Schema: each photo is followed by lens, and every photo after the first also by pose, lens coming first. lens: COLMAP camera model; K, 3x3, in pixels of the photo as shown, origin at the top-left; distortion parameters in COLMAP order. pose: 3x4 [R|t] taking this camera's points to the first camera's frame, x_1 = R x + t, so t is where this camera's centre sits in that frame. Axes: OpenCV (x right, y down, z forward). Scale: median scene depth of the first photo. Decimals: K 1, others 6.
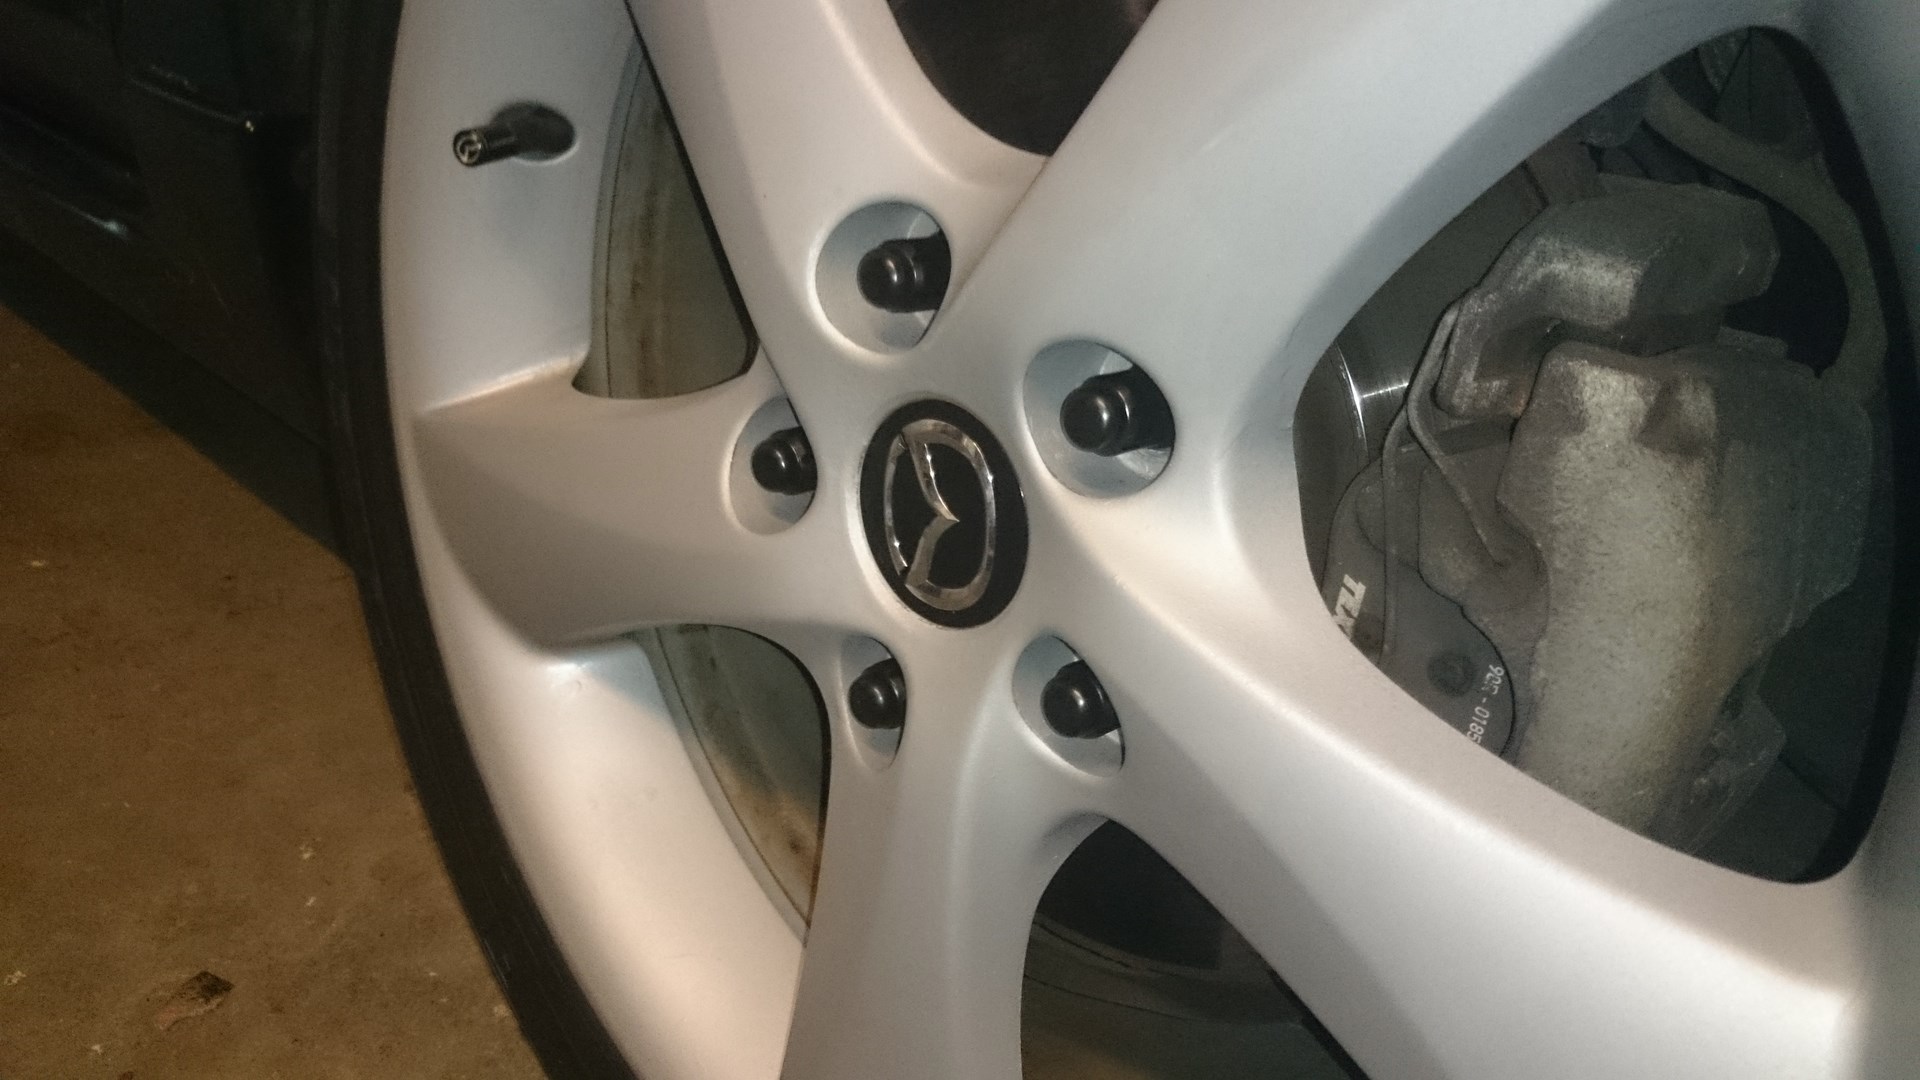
lens RADIAL K [[1570.4, 0, 960.0], [0, 1570.4, 540.0], [0, 0, 1]] dist [-0.002345, -0.006352]
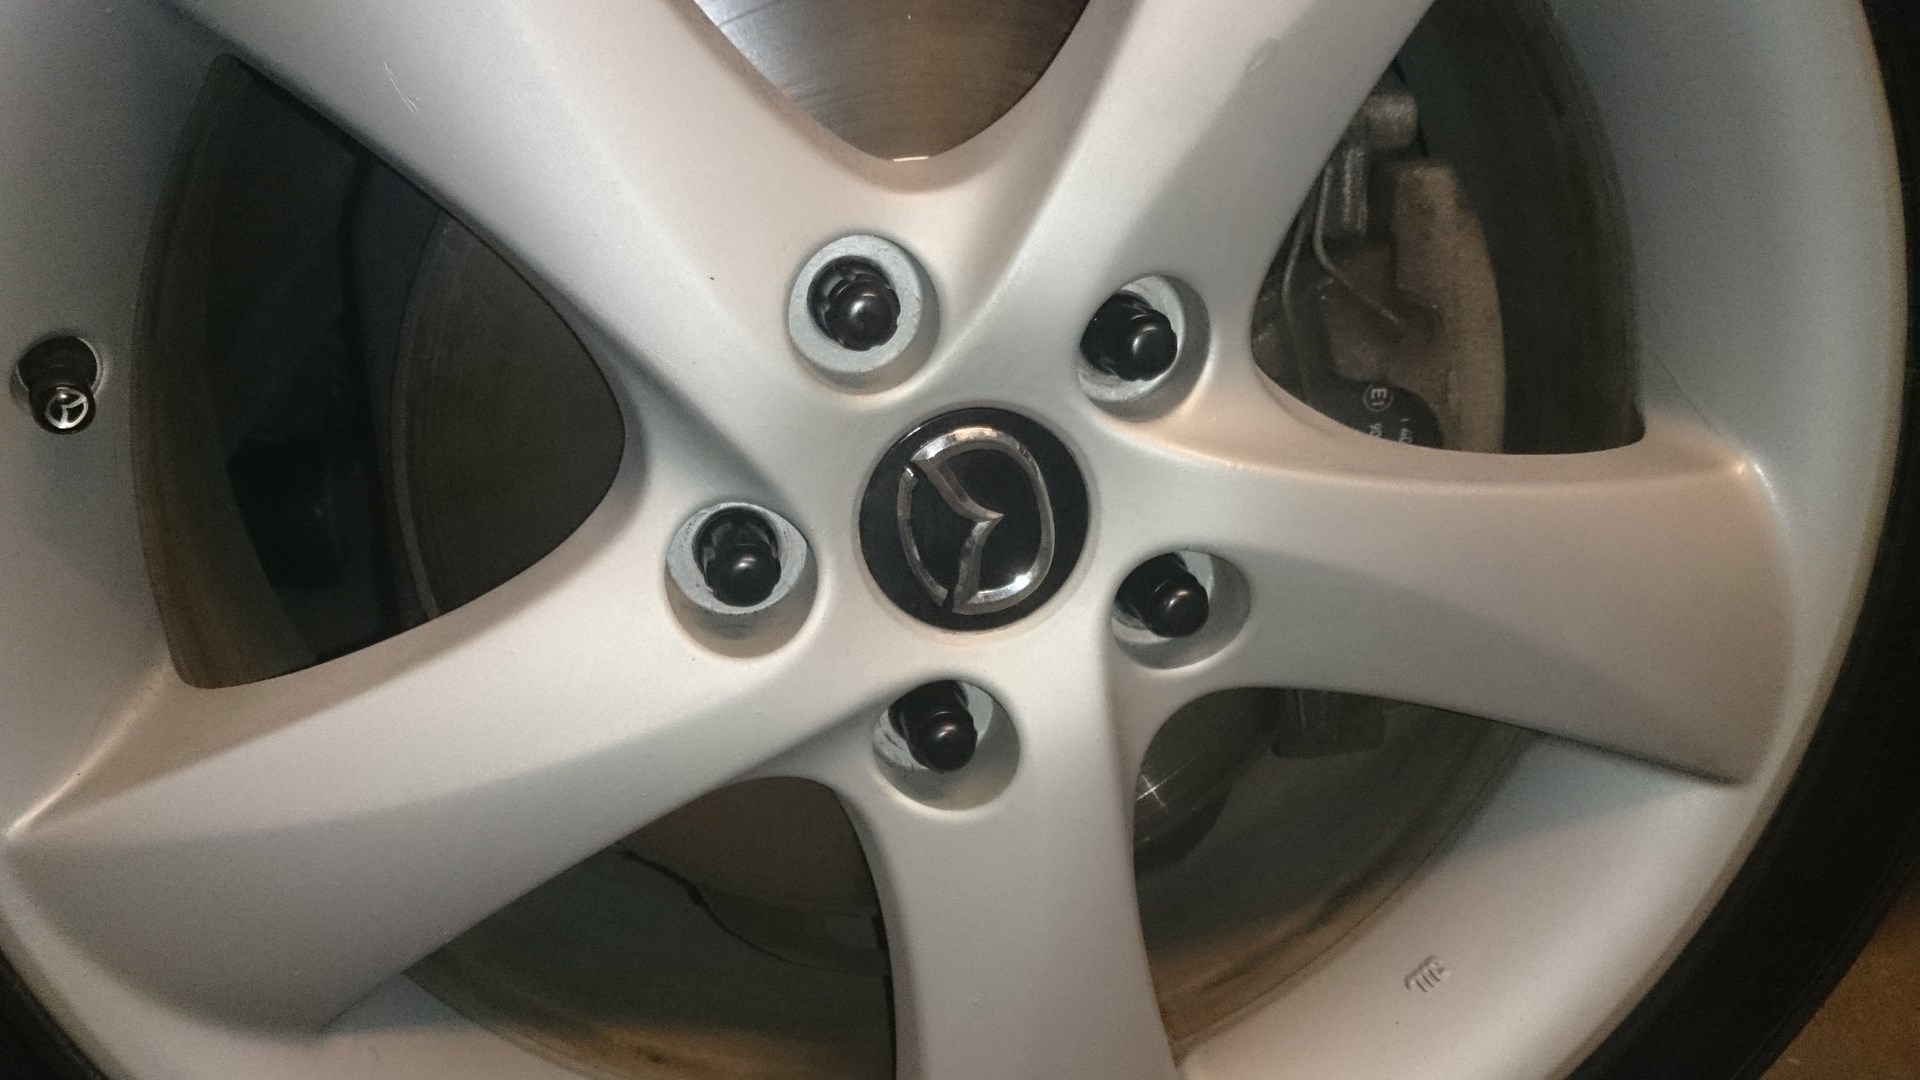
lens RADIAL K [[1570.4, 0, 960.0], [0, 1570.4, 540.0], [0, 0, 1]] dist [-0.002345, -0.006352]
pose [[0.581746, -0.387101, 0.715349, -0.911184], [0.437884, 0.890211, 0.125622, -0.165226], [-0.685440, 0.240160, 0.687383, 0.386917]]
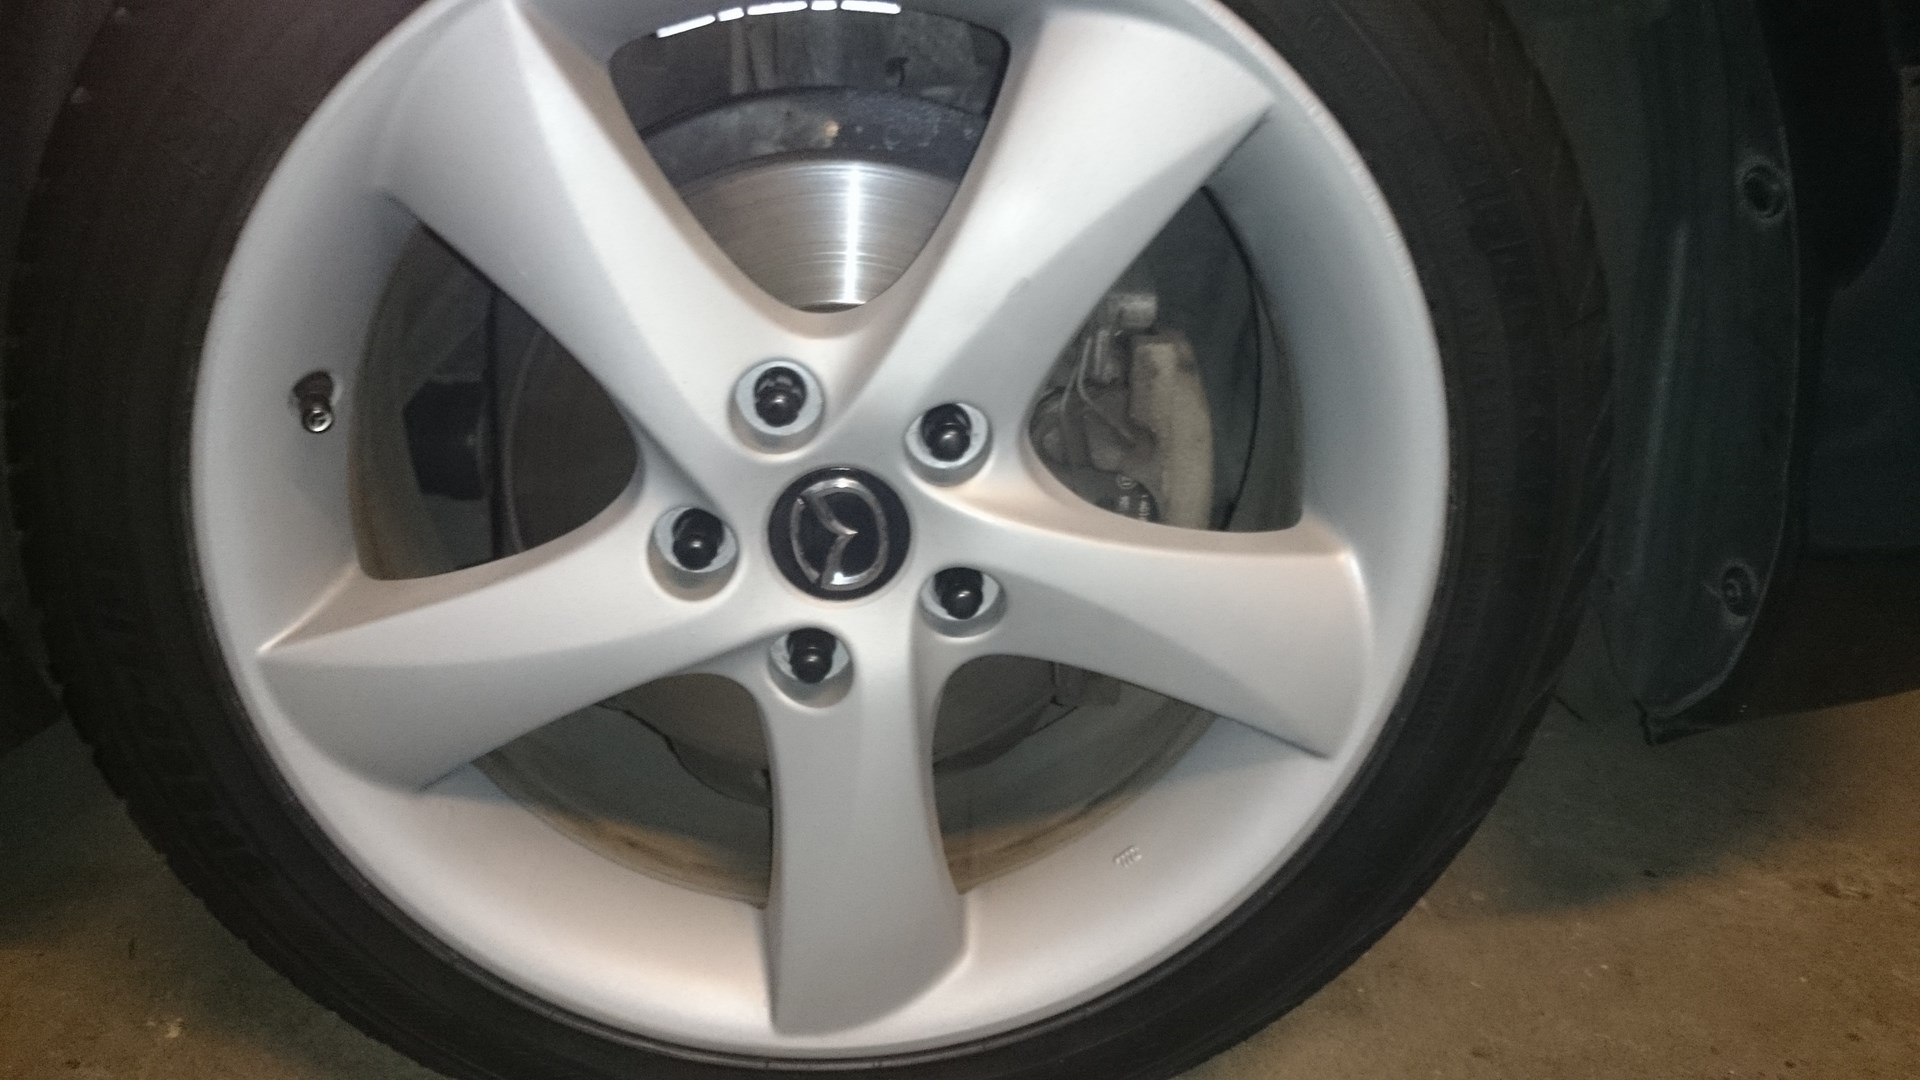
lens RADIAL K [[1462.5, 0, 960.0], [0, 1462.5, 540.0], [0, 0, 1]] dist [0.026612, -0.002140]
pose [[0.674793, -0.335741, 0.657216, -1.160617], [0.341648, 0.931470, 0.125060, -0.195071], [-0.654164, 0.140147, 0.743255, -0.290073]]
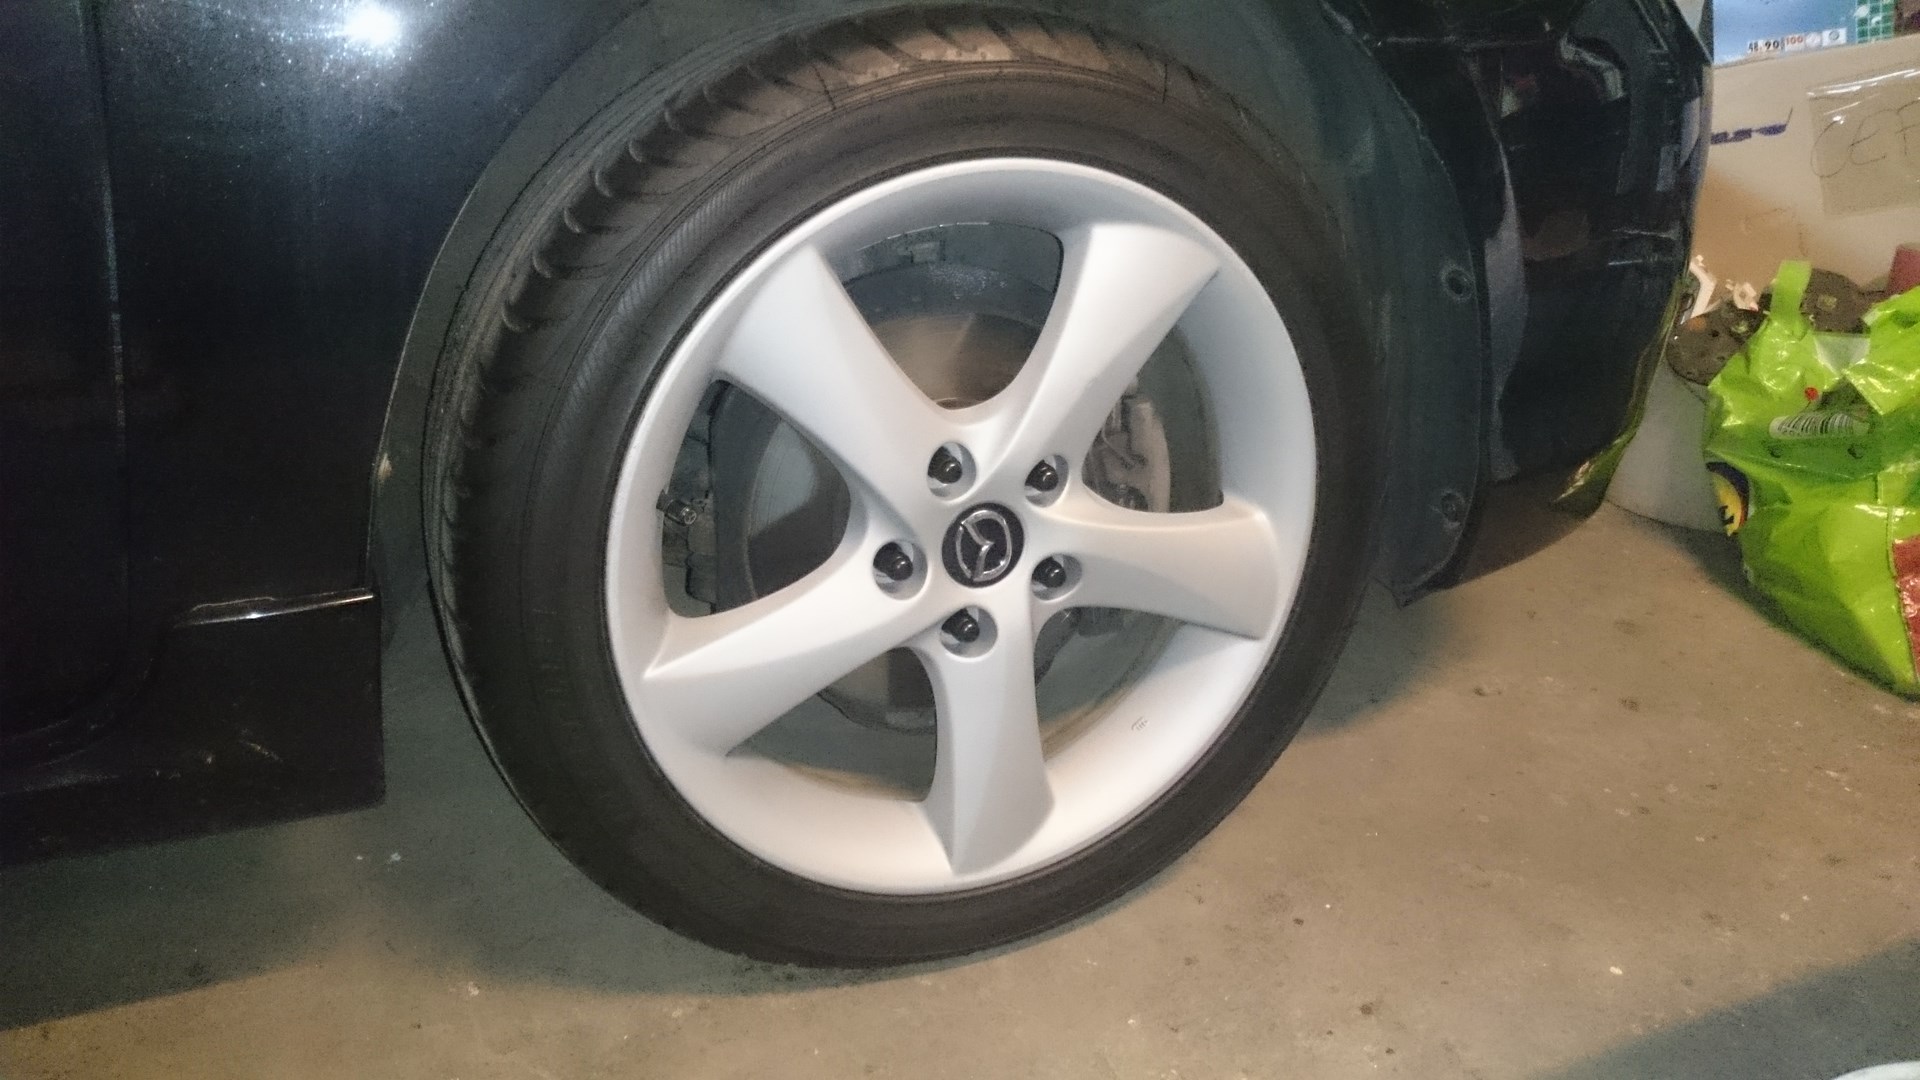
lens RADIAL K [[1570.4, 0, 960.0], [0, 1570.4, 540.0], [0, 0, 1]] dist [-0.002345, -0.006352]
pose [[0.395043, -0.419397, 0.817342, -2.674460], [0.406515, 0.877665, 0.253871, -0.868754], [-0.823825, 0.231972, 0.517206, -0.412666]]
